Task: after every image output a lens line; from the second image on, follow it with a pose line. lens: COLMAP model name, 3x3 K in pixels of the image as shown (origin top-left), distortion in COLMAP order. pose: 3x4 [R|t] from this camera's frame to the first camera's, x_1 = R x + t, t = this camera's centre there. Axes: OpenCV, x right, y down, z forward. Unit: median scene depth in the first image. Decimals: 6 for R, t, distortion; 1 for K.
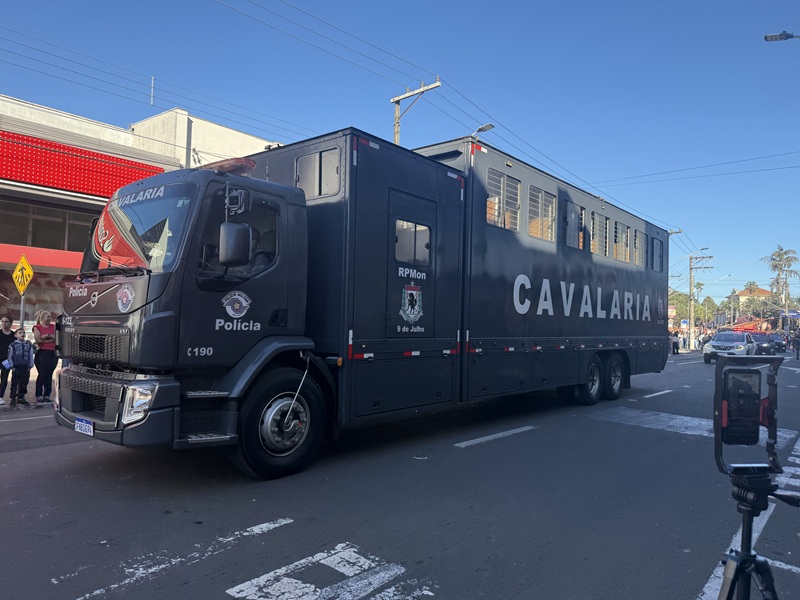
lens RADIAL K [[560.2, 0, 400.0], [0, 560.2, 300.0], [0, 0, 1]] dist [0.071073, -0.067446]
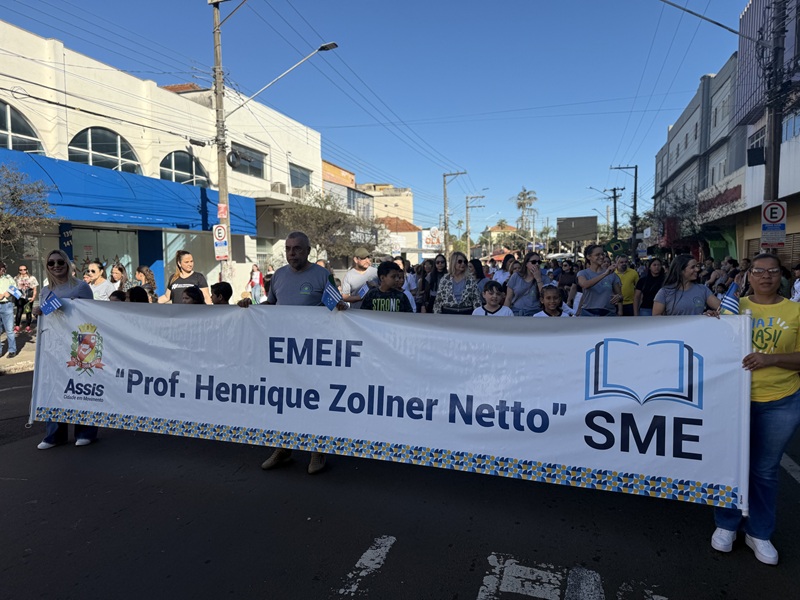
lens RADIAL K [[560.2, 0, 400.0], [0, 560.2, 300.0], [0, 0, 1]] dist [0.071073, -0.067446]
pose [[0.921694, -0.068050, 0.381903, -0.465435], [0.027390, 0.993452, 0.110917, -0.009295], [-0.386951, -0.091771, 0.917522, 0.345710]]
